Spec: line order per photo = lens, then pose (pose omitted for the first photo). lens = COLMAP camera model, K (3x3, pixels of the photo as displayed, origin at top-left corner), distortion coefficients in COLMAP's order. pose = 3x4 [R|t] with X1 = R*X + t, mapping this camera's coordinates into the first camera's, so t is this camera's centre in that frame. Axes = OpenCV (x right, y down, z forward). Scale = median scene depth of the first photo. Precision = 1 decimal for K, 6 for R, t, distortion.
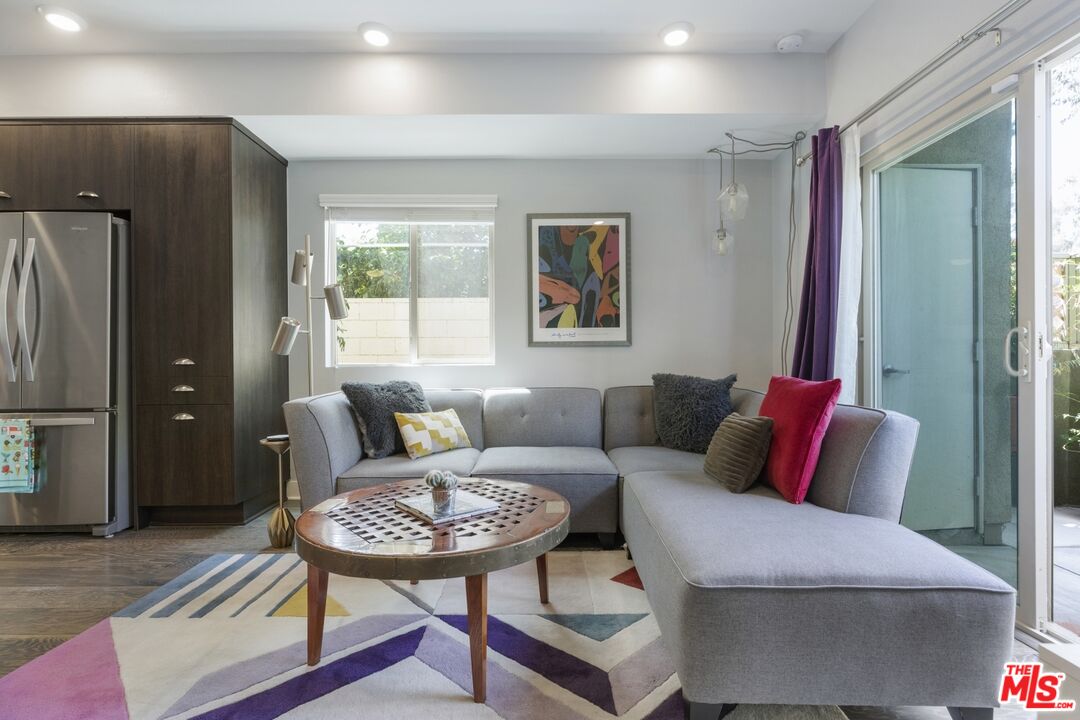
lens RADIAL K [[502.2, 0, 540.3], [0, 502.2, 358.6], [0, 0, 1]] dist [-0.005757, 0.001174]
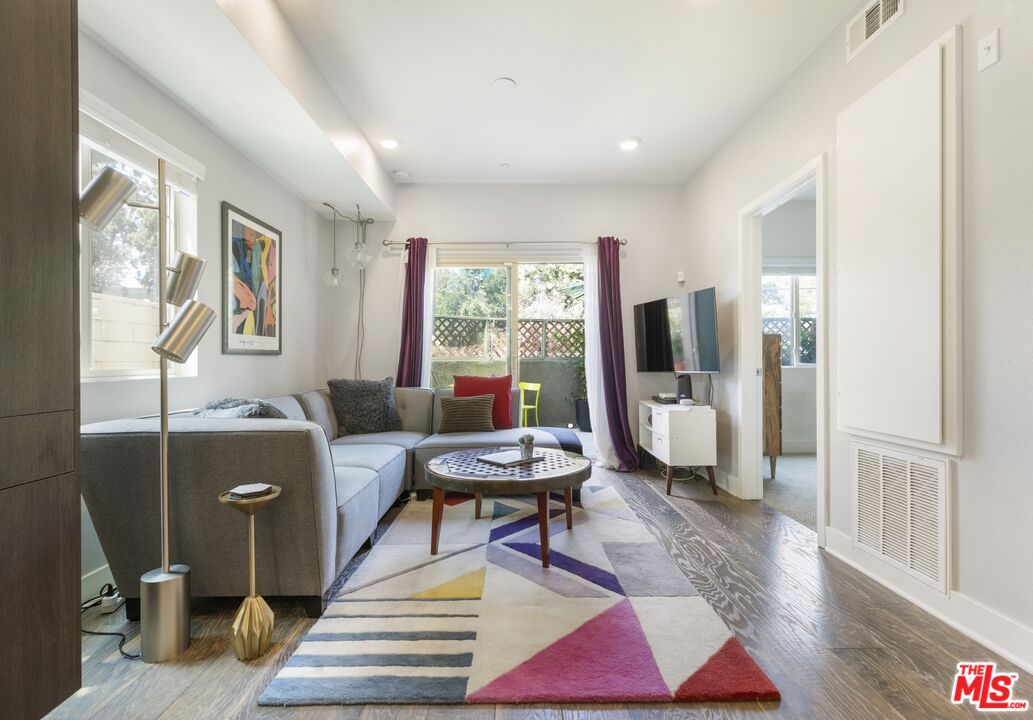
lens RADIAL K [[492.8, 0, 520.5], [0, 492.8, 361.8], [0, 0, 1]] dist [0.000999, -0.000070]
pose [[-0.011324, 0.004184, 0.999927, -0.940465], [0.001709, 0.999990, -0.004165, -0.005843], [-0.999934, 0.001661, -0.011331, 0.525927]]
